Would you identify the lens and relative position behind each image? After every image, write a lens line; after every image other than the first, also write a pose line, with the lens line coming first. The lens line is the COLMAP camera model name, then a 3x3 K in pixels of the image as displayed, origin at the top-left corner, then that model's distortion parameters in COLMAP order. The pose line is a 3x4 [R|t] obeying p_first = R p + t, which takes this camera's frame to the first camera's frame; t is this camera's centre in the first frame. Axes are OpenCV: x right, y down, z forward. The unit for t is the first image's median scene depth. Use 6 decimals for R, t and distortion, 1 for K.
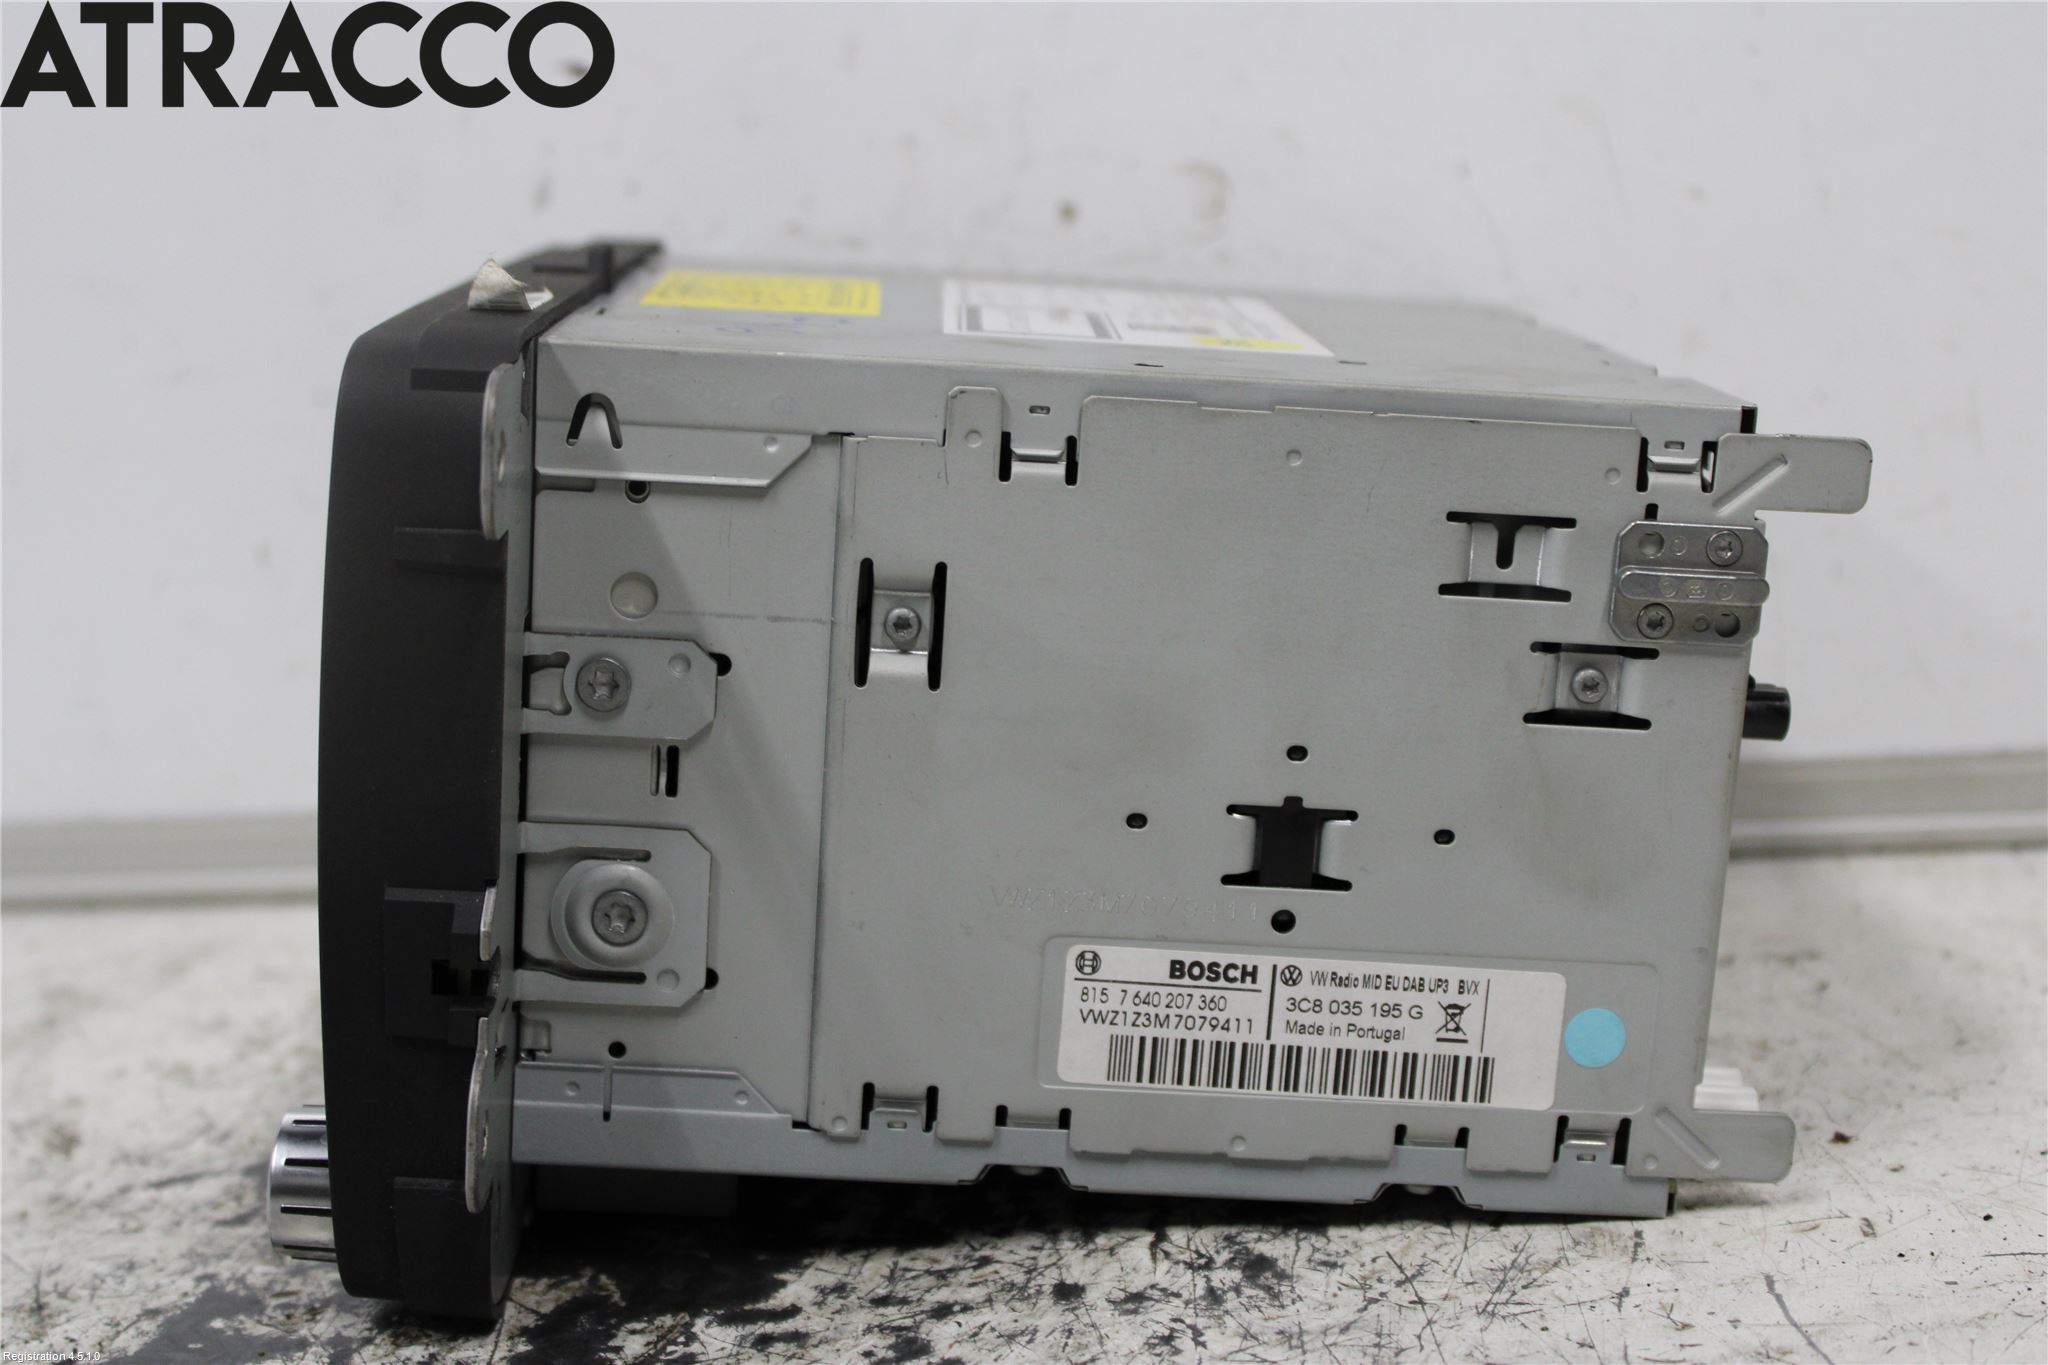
lens RADIAL K [[3063.9, 0, 1024.0], [0, 3063.9, 682.5], [0, 0, 1]] dist [0.004516, -0.058656]
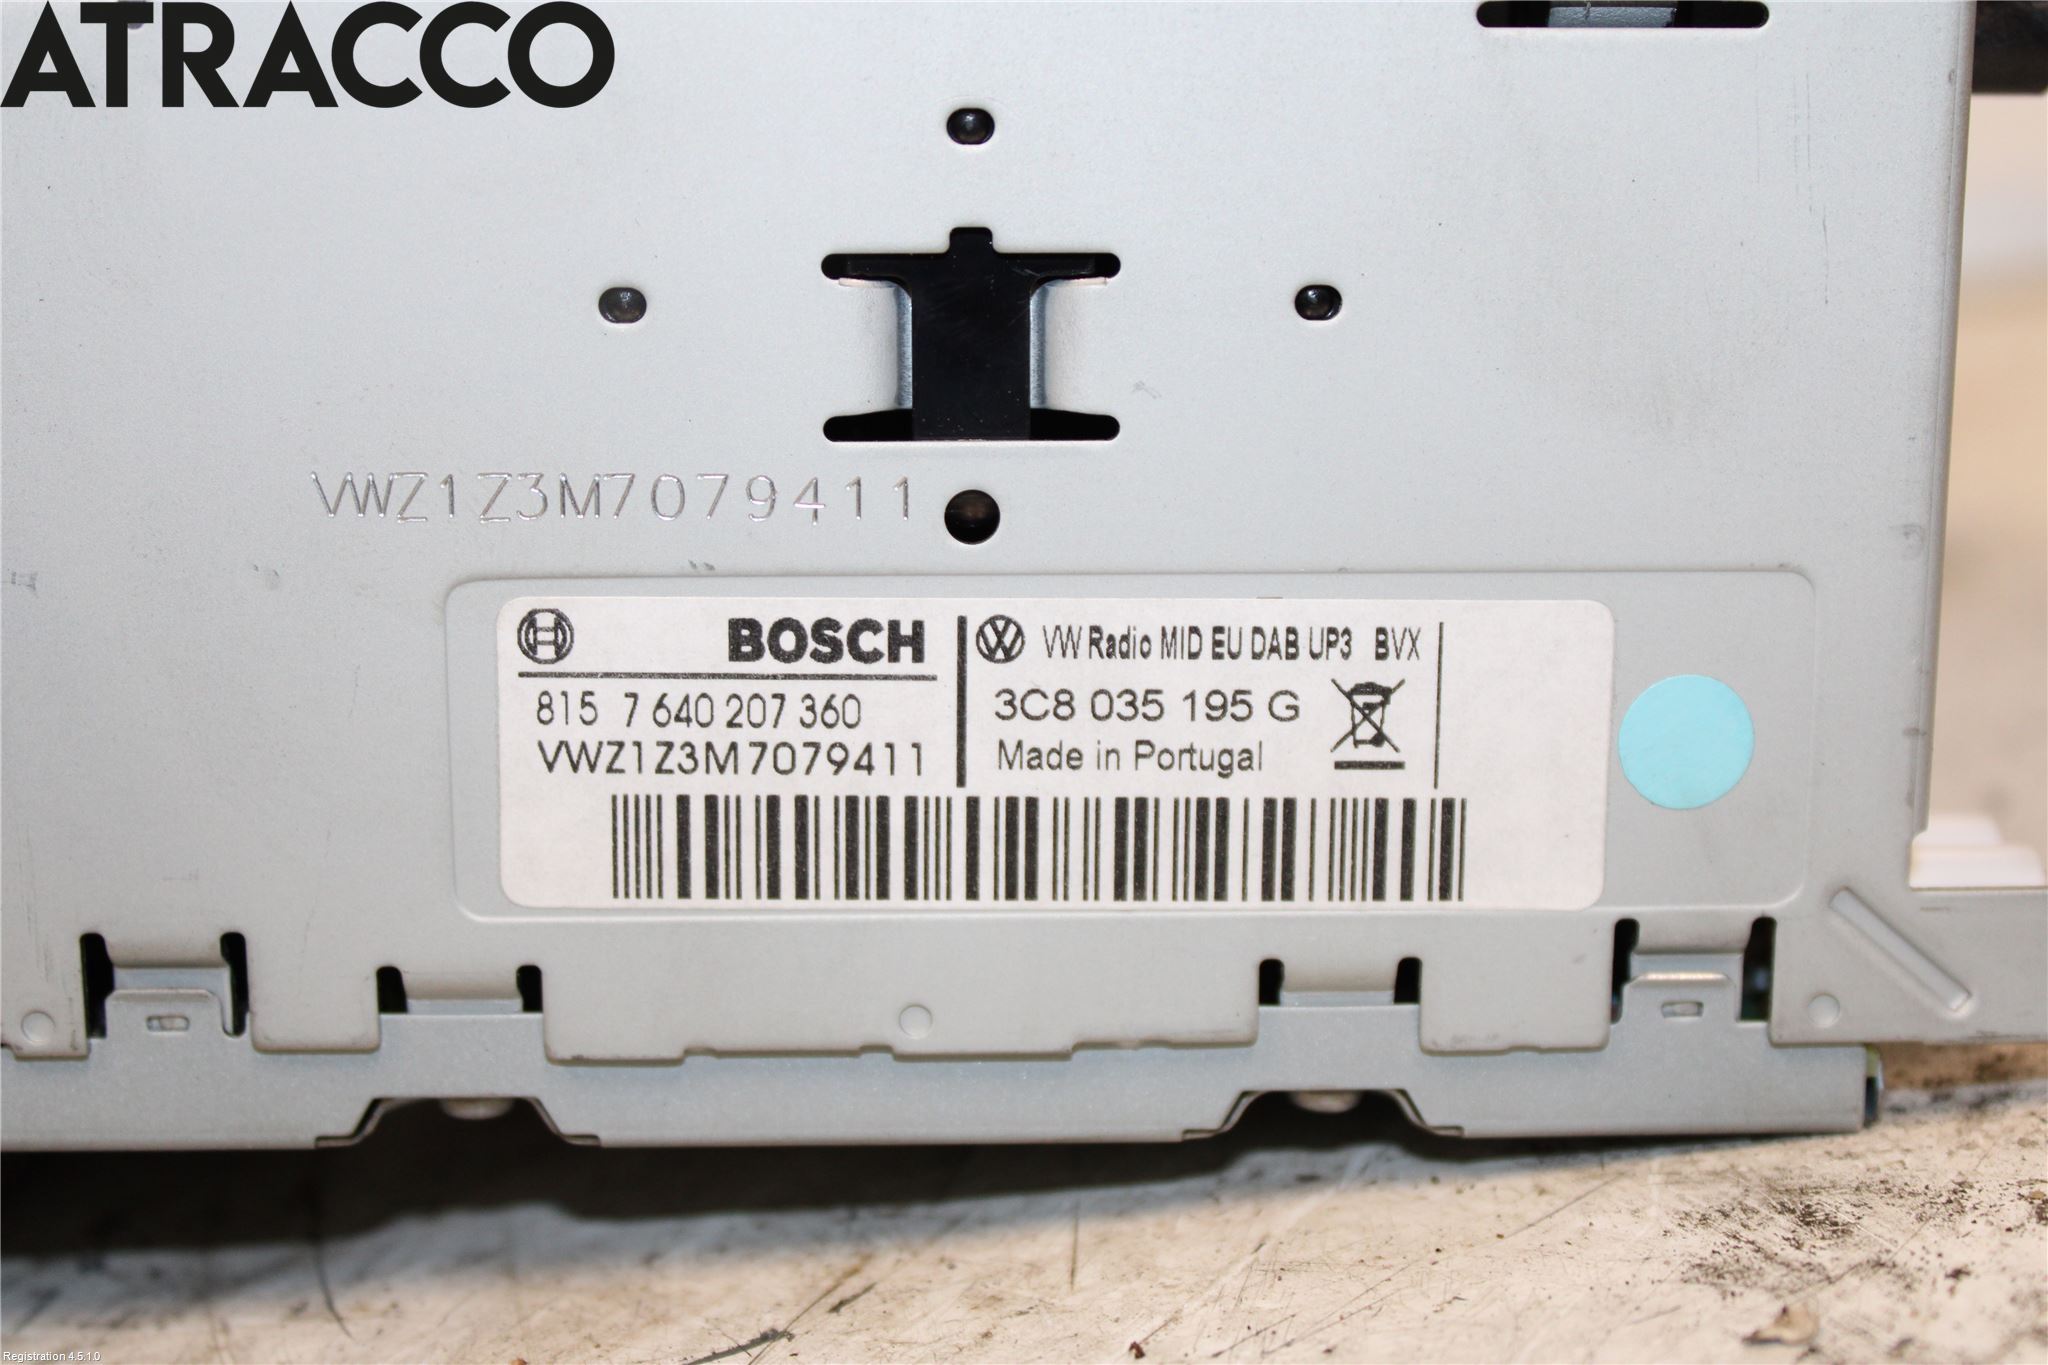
lens RADIAL K [[3394.4, 0, 1024.0], [0, 3394.4, 682.5], [0, 0, 1]] dist [-0.026456, -0.016436]
pose [[0.998080, -0.059329, -0.017795, 0.098796], [0.059562, 0.998141, 0.012892, 0.095430], [0.016997, -0.013927, 0.999759, 0.500715]]
